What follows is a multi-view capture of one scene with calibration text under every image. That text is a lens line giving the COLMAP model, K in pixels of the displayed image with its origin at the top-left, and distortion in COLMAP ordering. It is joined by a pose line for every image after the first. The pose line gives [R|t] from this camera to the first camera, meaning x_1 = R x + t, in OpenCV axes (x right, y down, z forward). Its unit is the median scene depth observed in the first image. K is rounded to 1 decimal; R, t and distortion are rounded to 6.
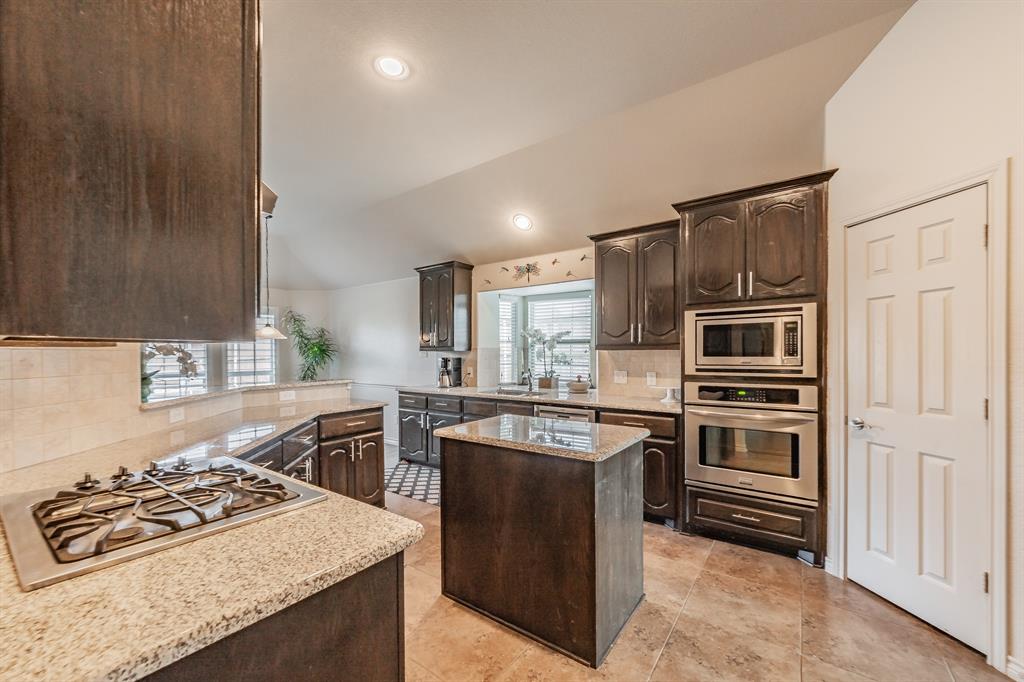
lens RADIAL K [[398.1, 0, 513.0], [0, 398.1, 360.6], [0, 0, 1]] dist [0.002659, 0.000085]
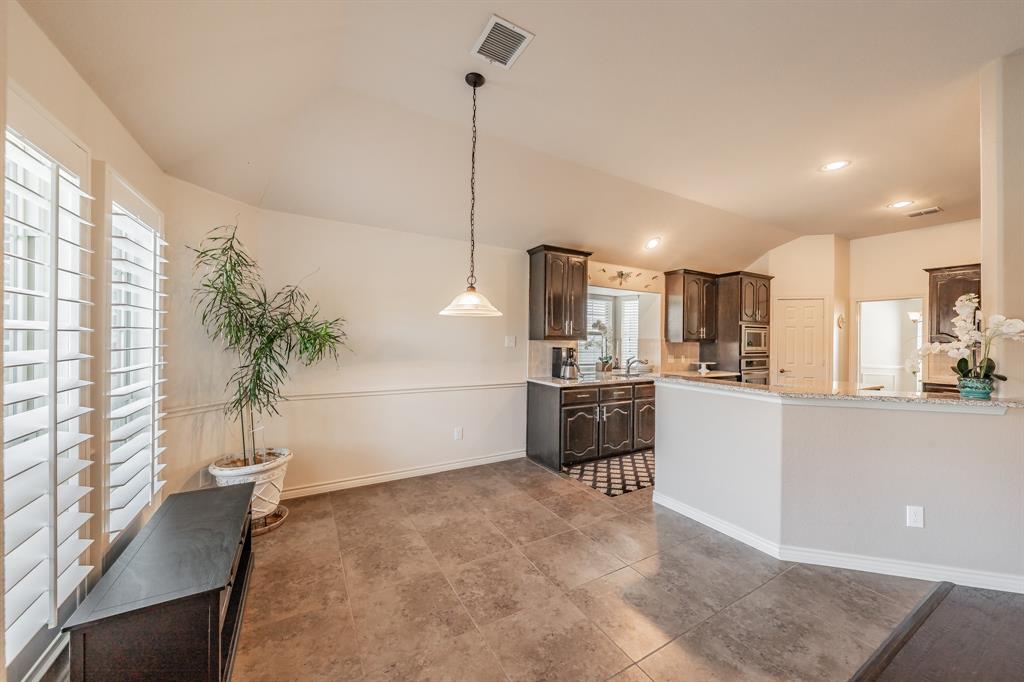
lens RADIAL K [[369.6, 0, 513.7], [0, 369.6, 336.3], [0, 0, 1]] dist [-0.002859, -0.000449]
pose [[0.407827, 0.011911, 0.912982, -1.656924], [-0.000023, 0.999915, -0.013036, -0.037069], [-0.913059, 0.005295, 0.407793, 1.217557]]
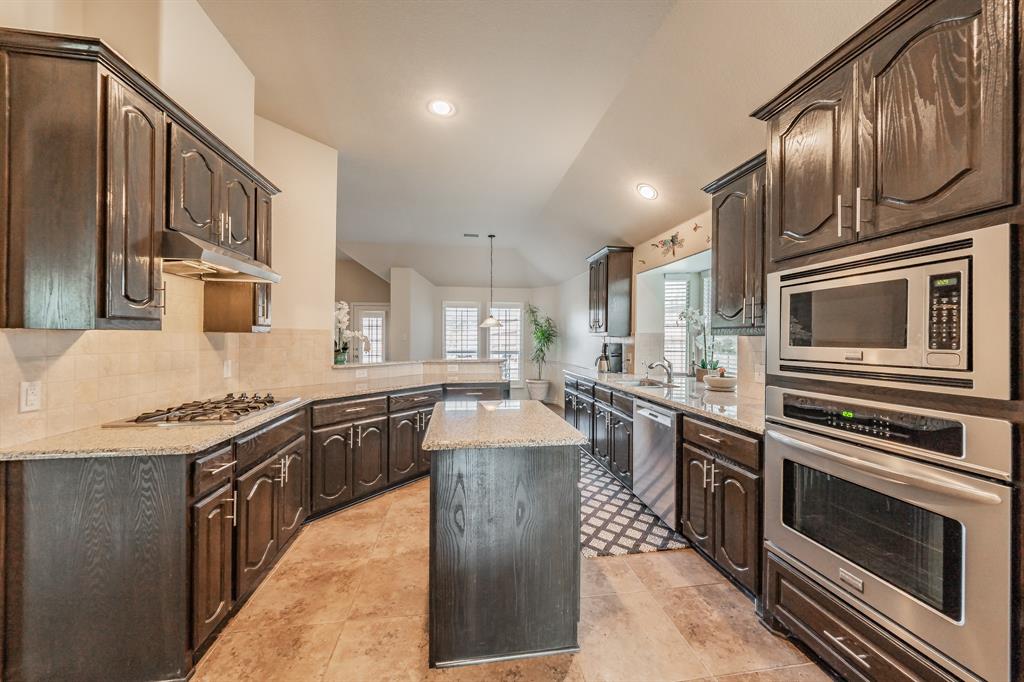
lens RADIAL K [[369.6, 0, 510.9], [0, 369.6, 340.5], [0, 0, 1]] dist [-0.002859, -0.000449]
pose [[0.698596, 0.011728, -0.715421, 0.533841], [-0.021465, 0.999759, -0.004571, -0.006004], [0.715195, 0.018550, 0.698679, 0.280313]]
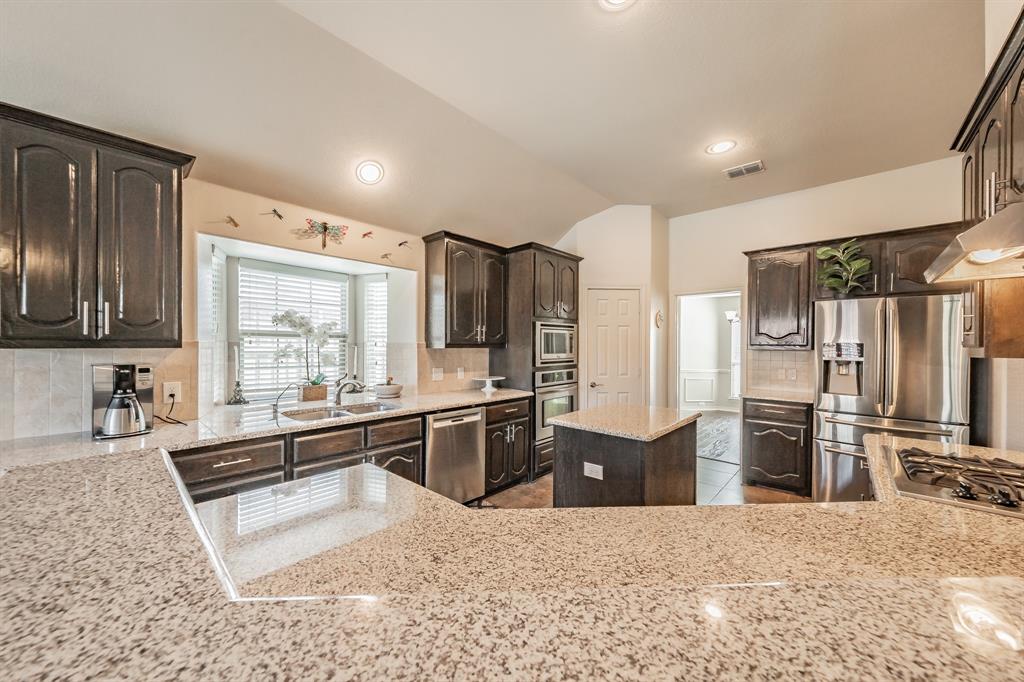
lens RADIAL K [[373.4, 0, 511.1], [0, 373.4, 345.1], [0, 0, 1]] dist [-0.001561, -0.000025]
pose [[0.114809, -0.002168, 0.993385, -0.824152], [0.007965, 0.999967, 0.001262, -0.040776], [-0.993356, 0.007767, 0.114822, 0.880853]]
